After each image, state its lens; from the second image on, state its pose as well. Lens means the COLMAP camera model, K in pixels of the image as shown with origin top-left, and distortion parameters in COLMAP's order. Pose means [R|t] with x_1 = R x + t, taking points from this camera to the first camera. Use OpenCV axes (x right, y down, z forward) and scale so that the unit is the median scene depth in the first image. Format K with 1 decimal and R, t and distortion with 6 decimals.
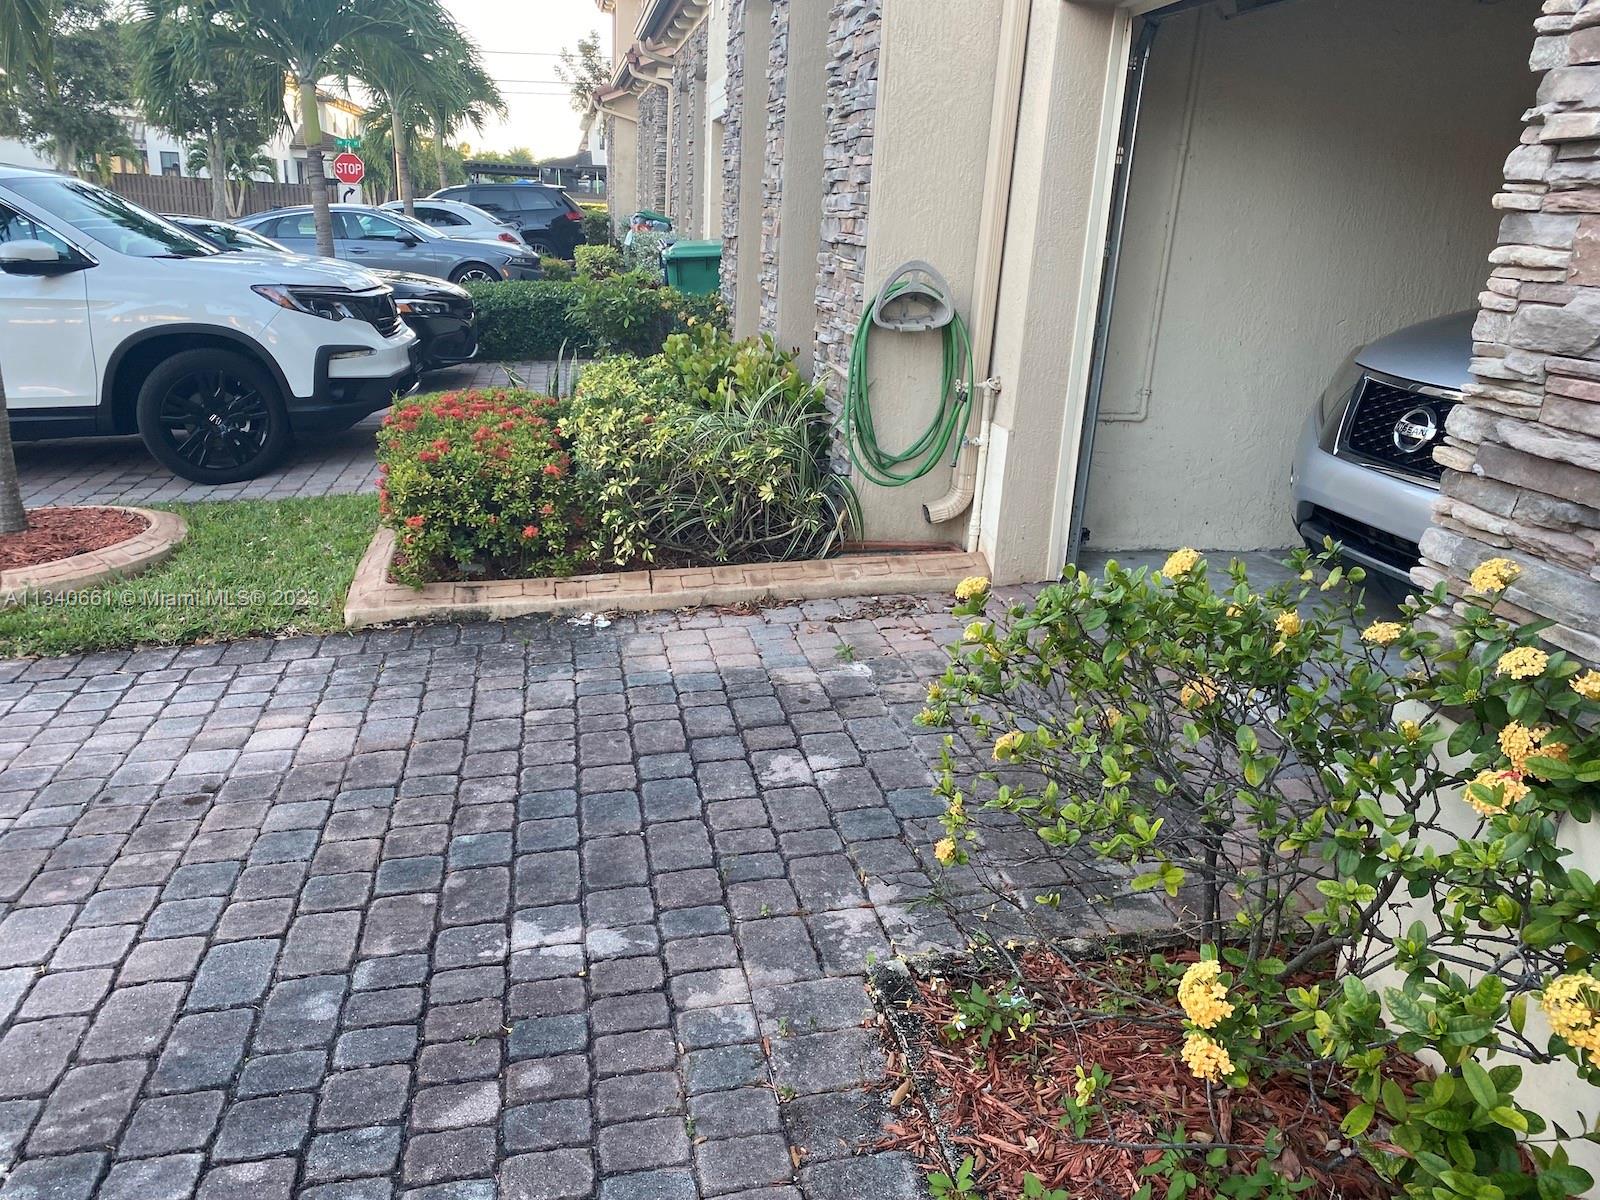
lens RADIAL K [[1220.3, 0, 792.2], [0, 1220.3, 595.8], [0, 0, 1]] dist [0.023697, -0.009193]
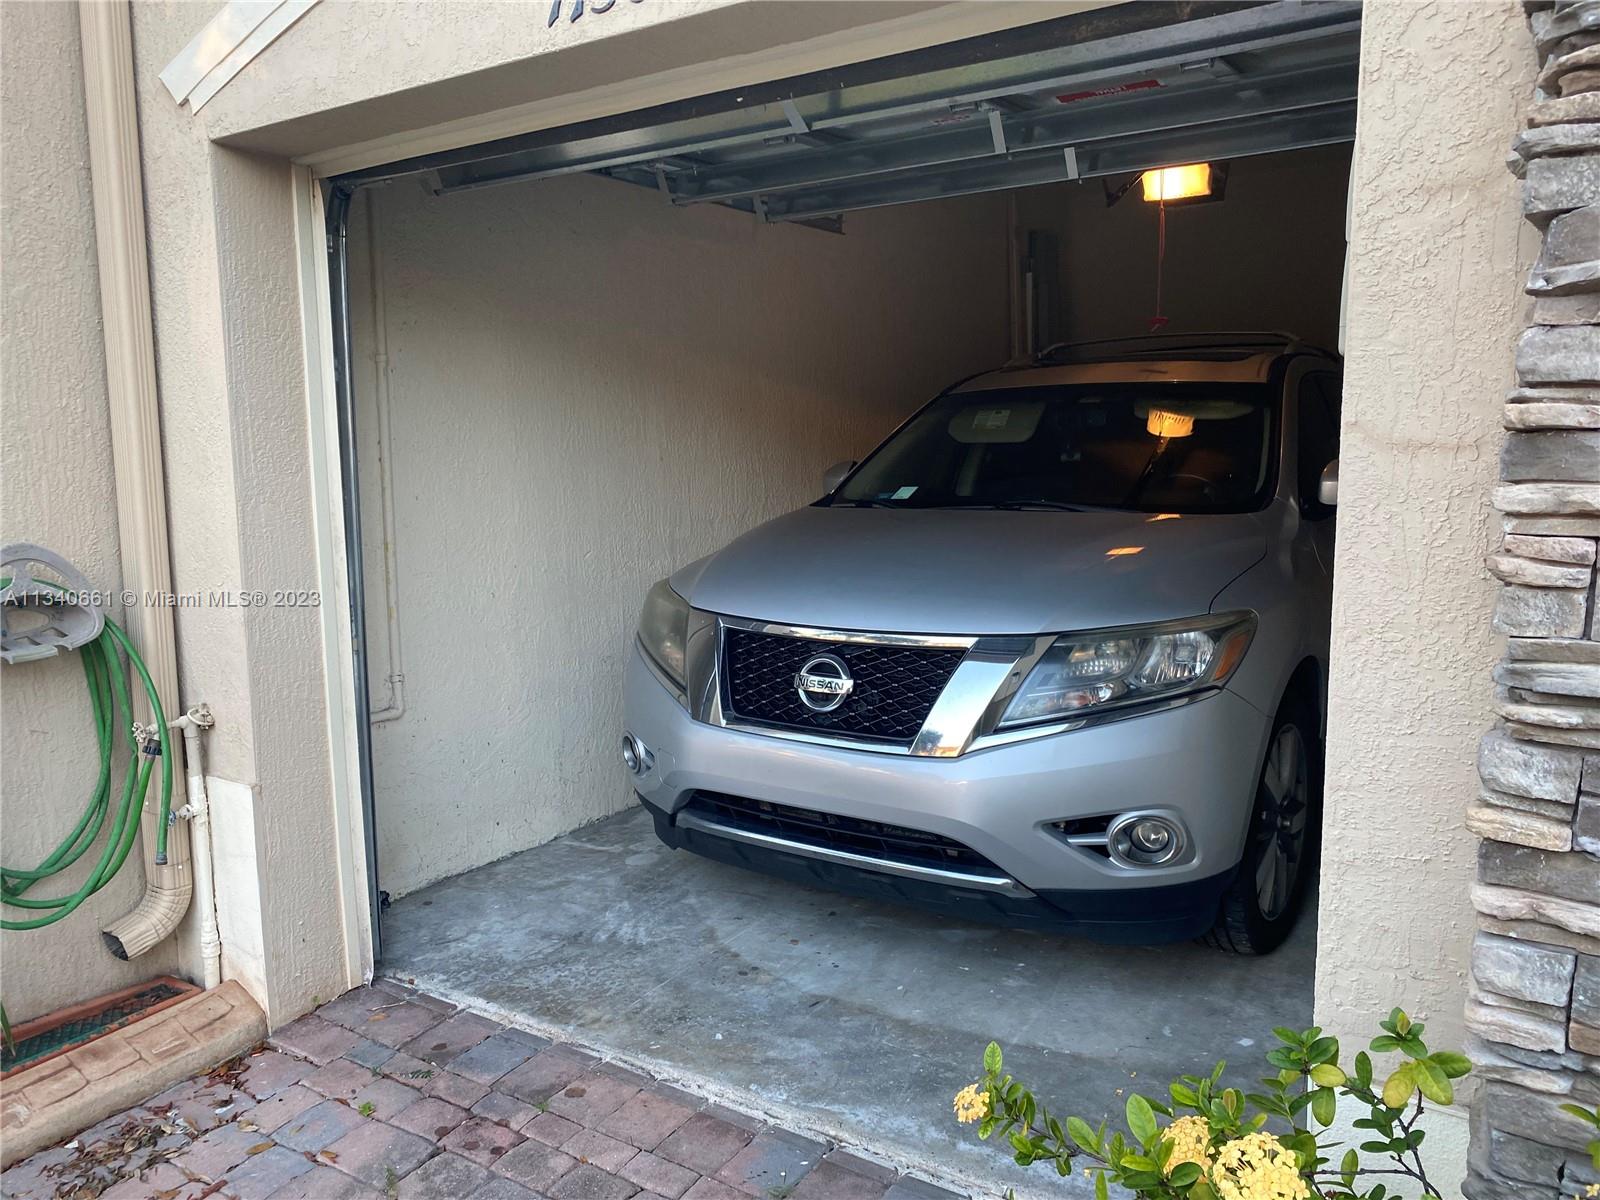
lens RADIAL K [[1220.3, 0, 797.5], [0, 1220.3, 616.0], [0, 0, 1]] dist [0.023697, -0.009193]
pose [[0.706673, -0.157176, 0.689861, -0.046724], [0.257574, 0.965260, -0.043929, -0.119604], [-0.658991, 0.208734, 0.722608, 0.336605]]
